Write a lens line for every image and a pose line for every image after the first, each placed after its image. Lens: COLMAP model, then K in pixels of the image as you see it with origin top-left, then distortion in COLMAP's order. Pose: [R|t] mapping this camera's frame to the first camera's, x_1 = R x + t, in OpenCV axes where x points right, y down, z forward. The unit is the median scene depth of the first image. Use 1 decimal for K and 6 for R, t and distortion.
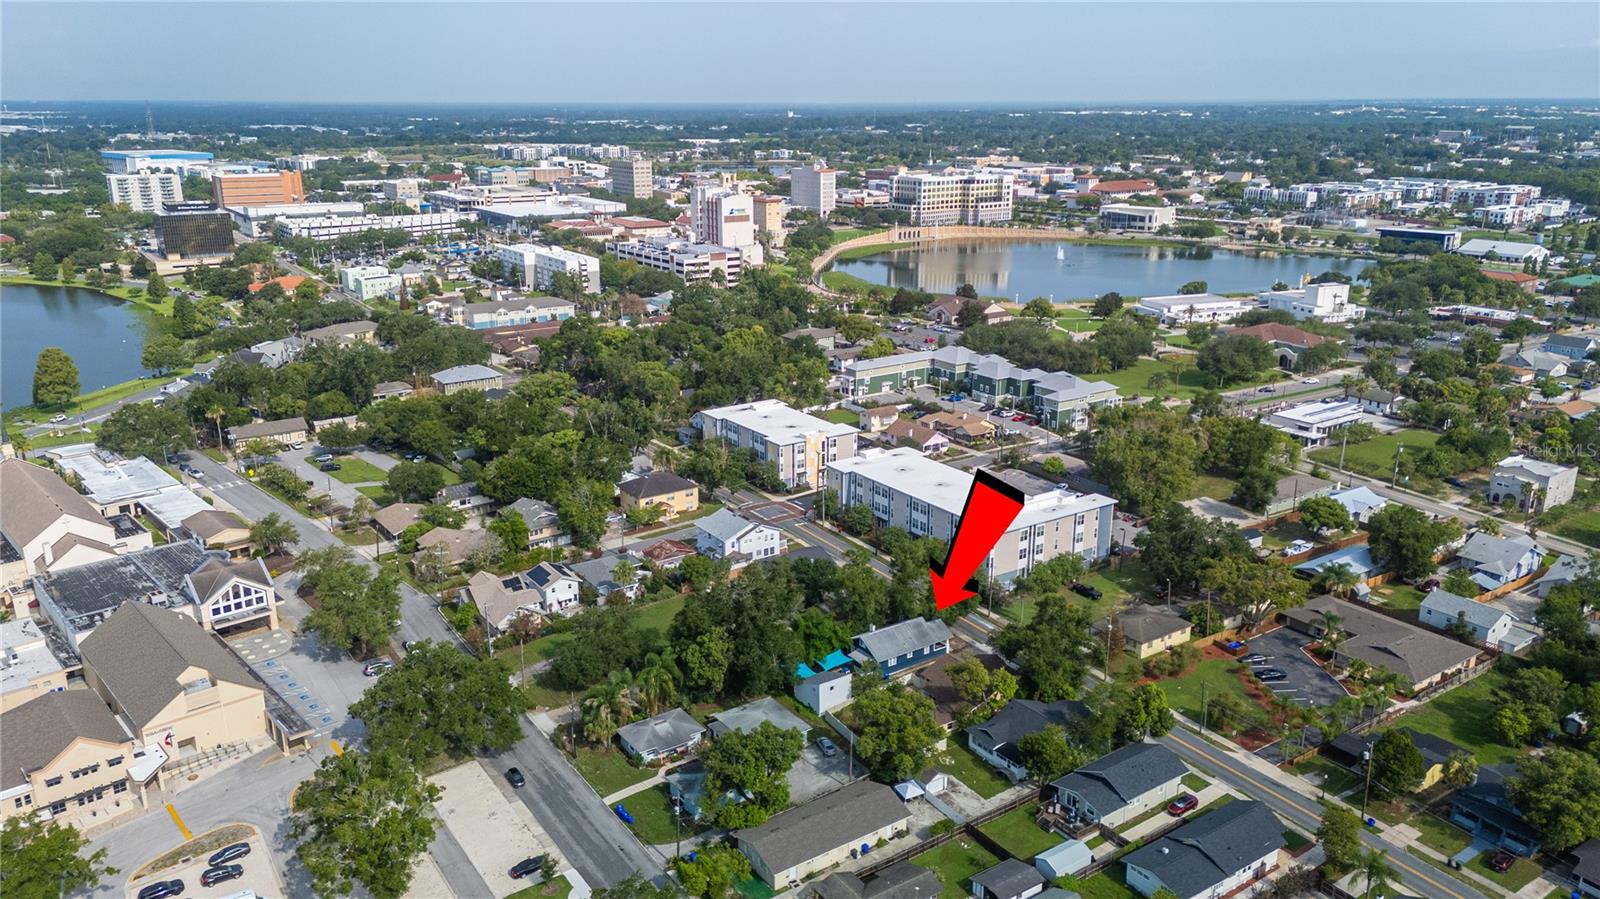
lens RADIAL K [[1168.6, 0, 798.2], [0, 1168.6, 453.9], [0, 0, 1]] dist [0.082953, -0.092881]
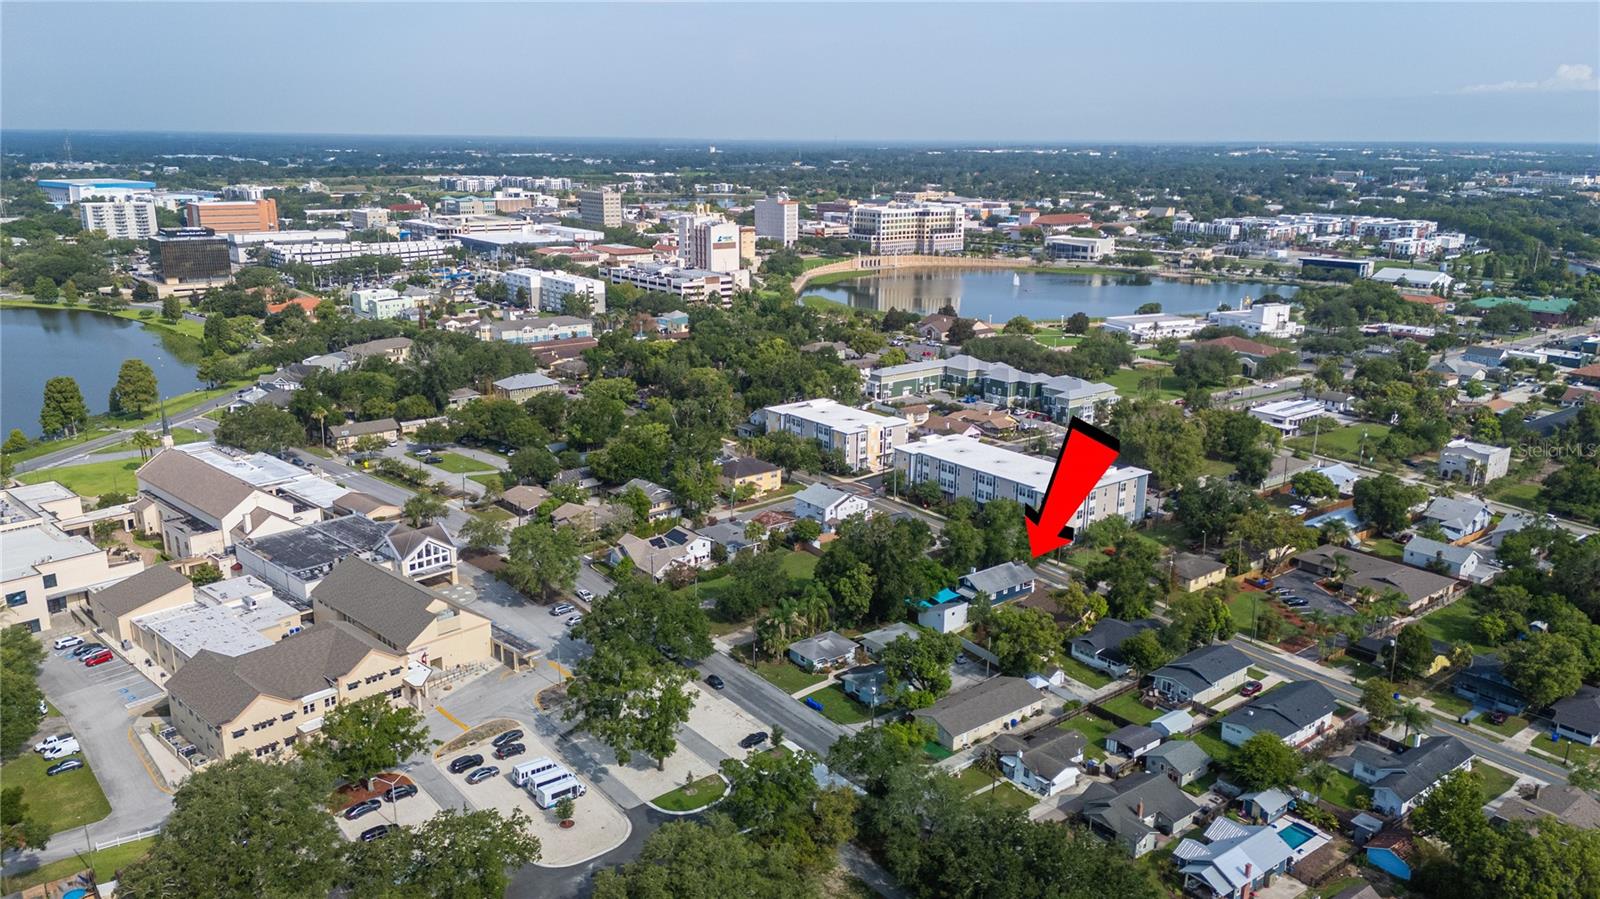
lens RADIAL K [[1168.6, 0, 798.2], [0, 1168.6, 453.9], [0, 0, 1]] dist [0.082953, -0.092881]
pose [[0.997403, -0.009170, 0.071439, -0.130305], [0.011187, 0.999548, -0.027886, 0.039197], [-0.071151, 0.028613, 0.997055, -0.125513]]
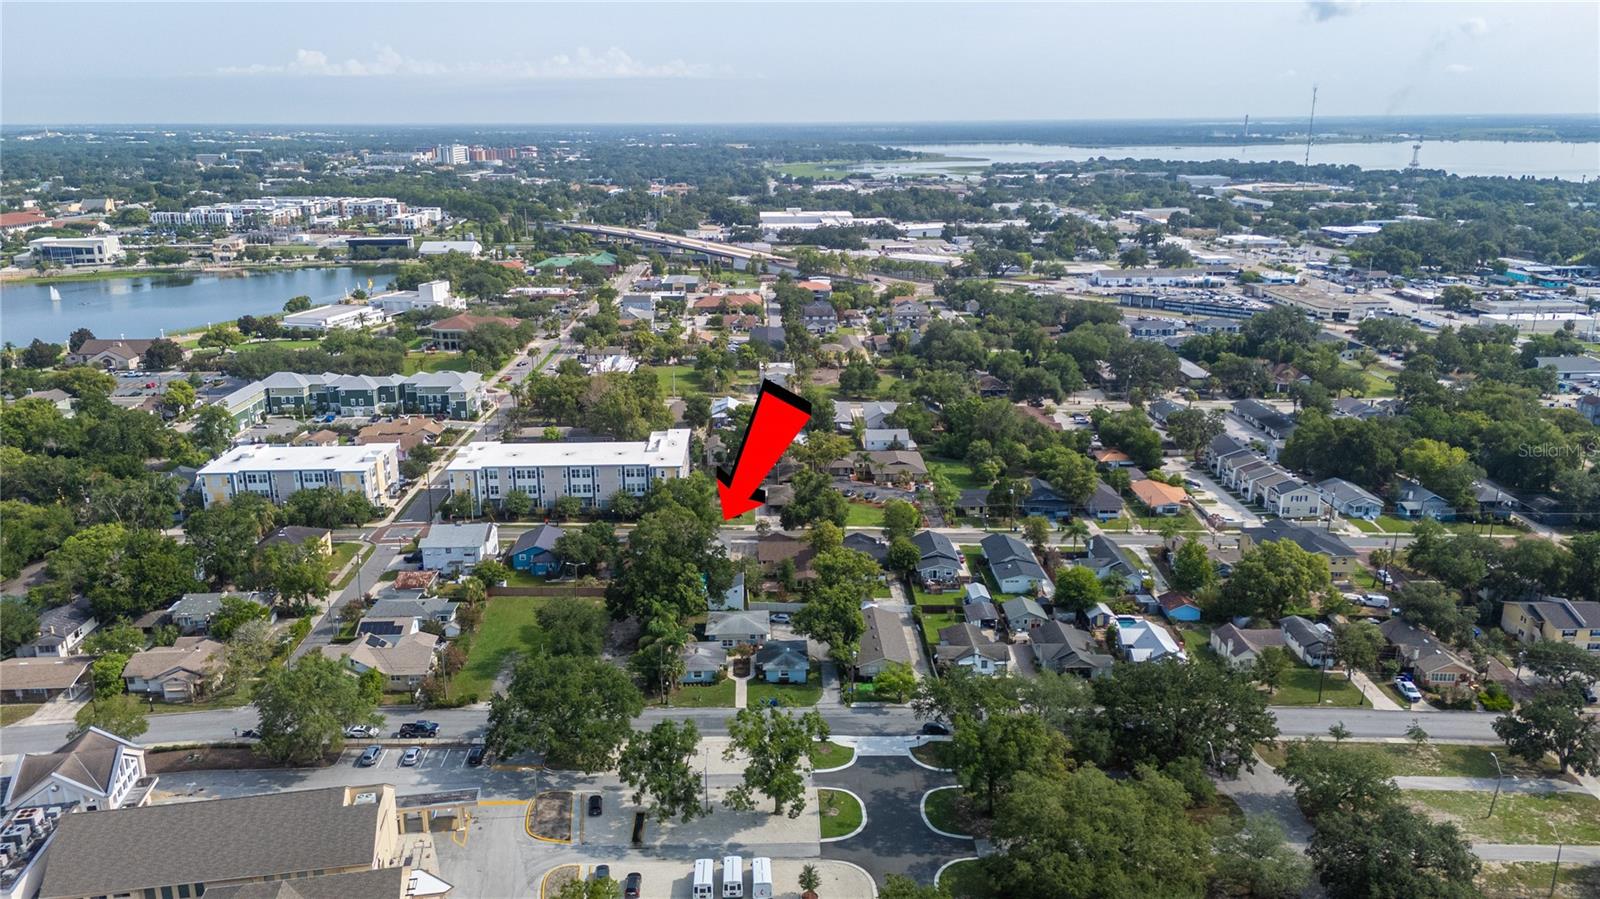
lens RADIAL K [[1168.6, 0, 798.2], [0, 1168.6, 453.9], [0, 0, 1]] dist [0.082953, -0.092881]
pose [[0.536385, -0.233611, 0.810998, -0.558279], [0.249161, 0.961930, 0.112296, -0.036537], [-0.806356, 0.141835, 0.574171, 0.116538]]
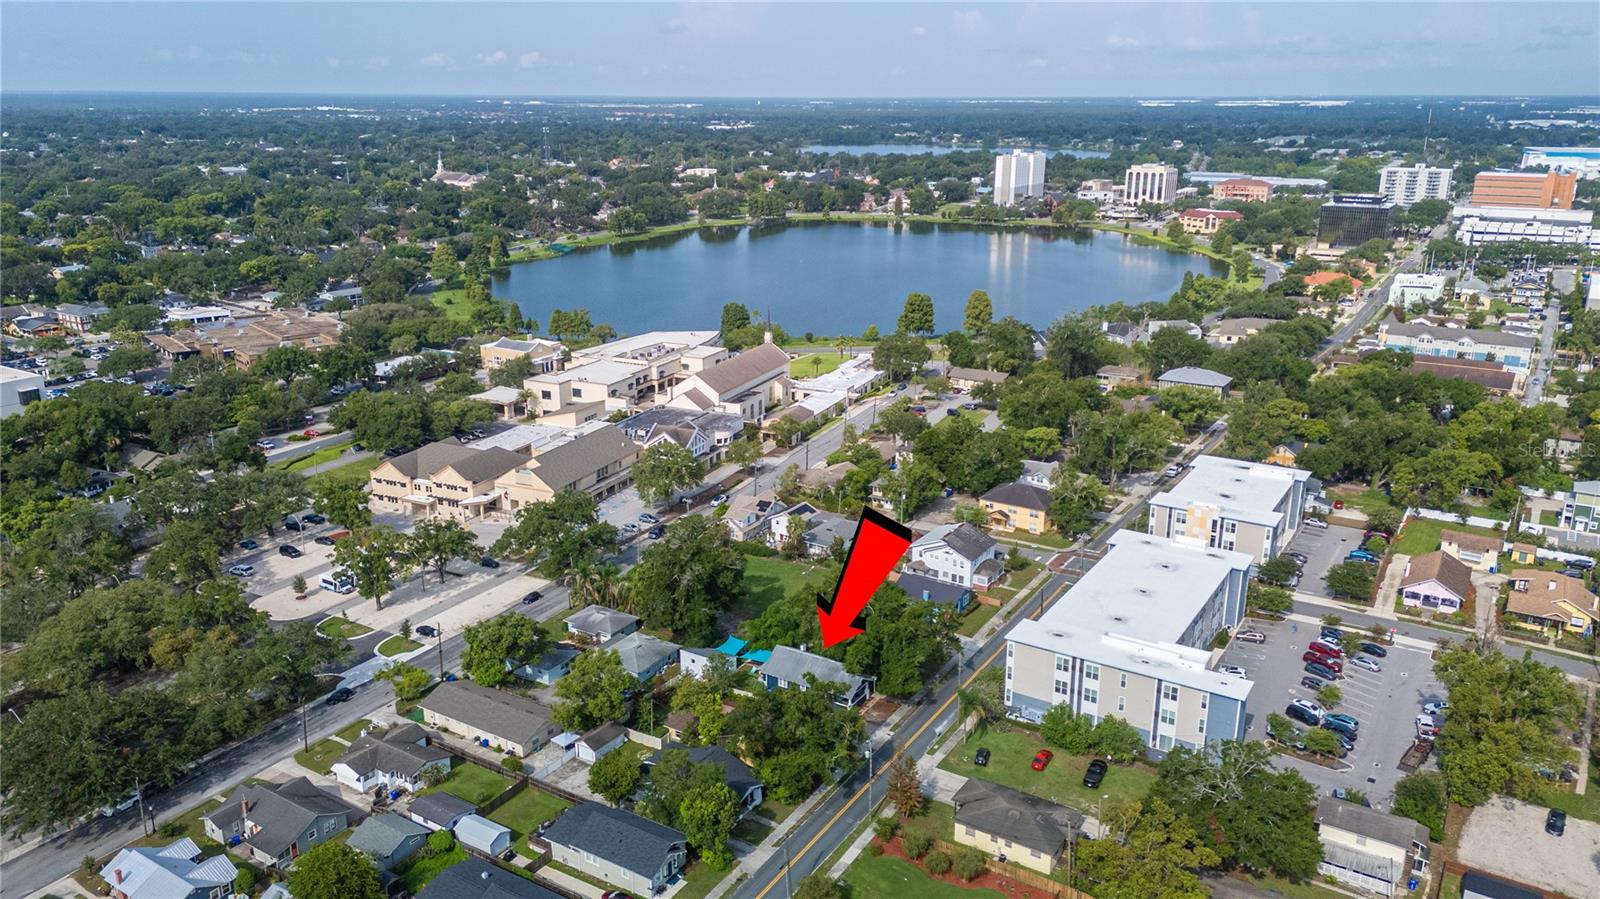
lens RADIAL K [[1168.6, 0, 798.2], [0, 1168.6, 453.9], [0, 0, 1]] dist [0.082953, -0.092881]
pose [[0.392328, 0.272407, -0.878563, 0.551924], [-0.269010, 0.947361, 0.173610, -0.106174], [0.879609, 0.168230, 0.444956, 0.352813]]
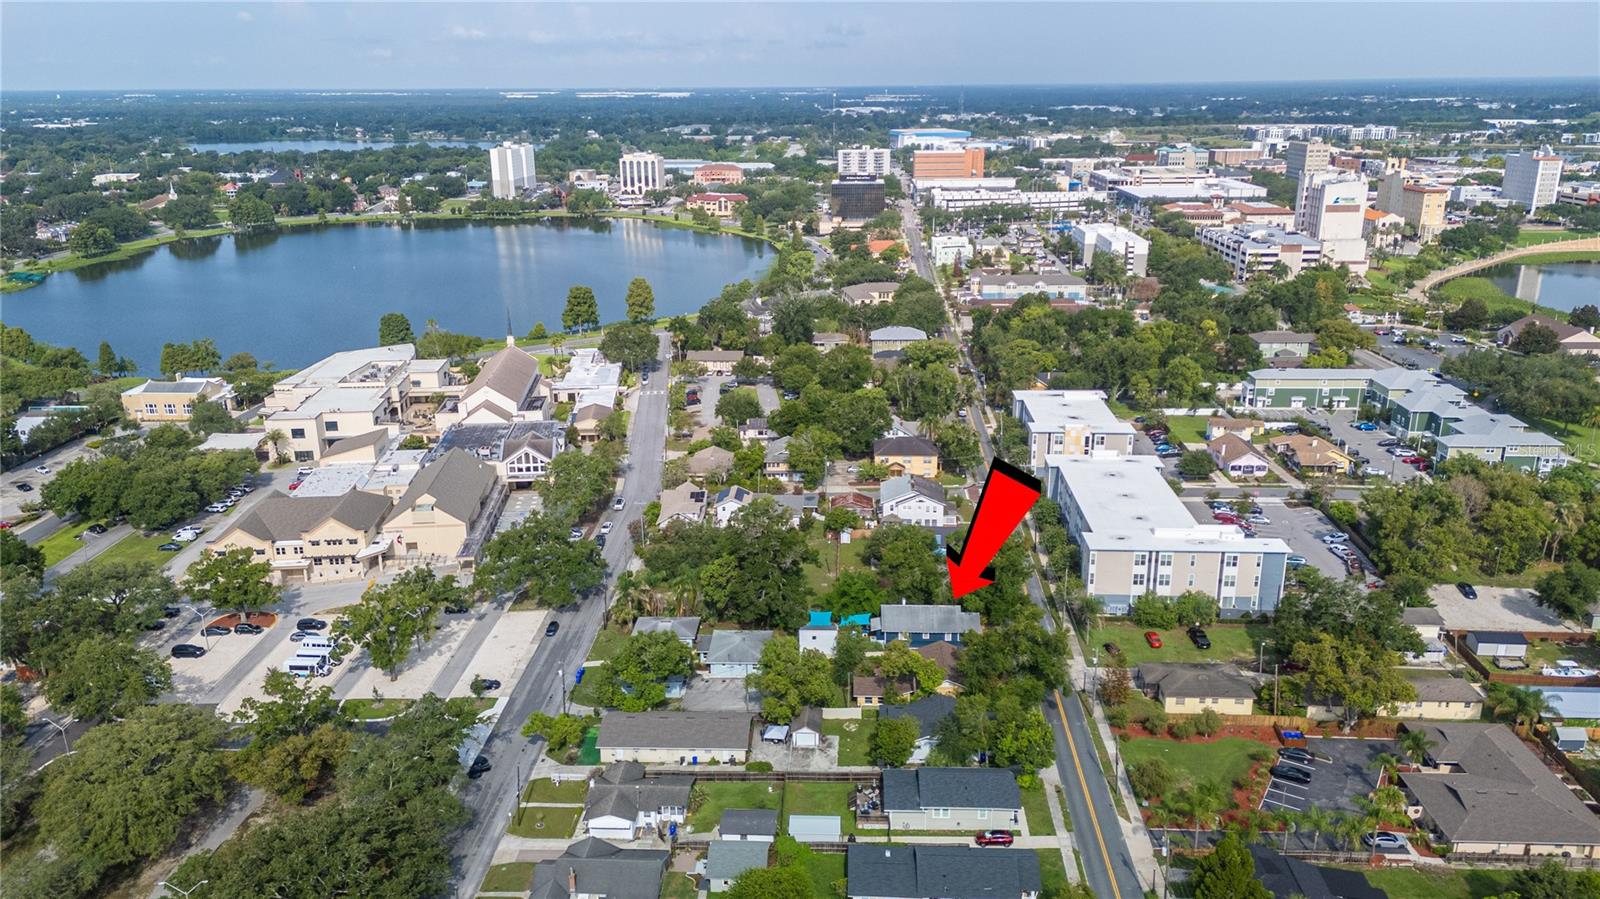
lens RADIAL K [[1168.6, 0, 798.2], [0, 1168.6, 453.9], [0, 0, 1]] dist [0.082953, -0.092881]
pose [[0.794685, 0.177801, -0.580399, 0.361839], [-0.168612, 0.983171, 0.070323, -0.022258], [0.583135, 0.041977, 0.811290, 0.071661]]
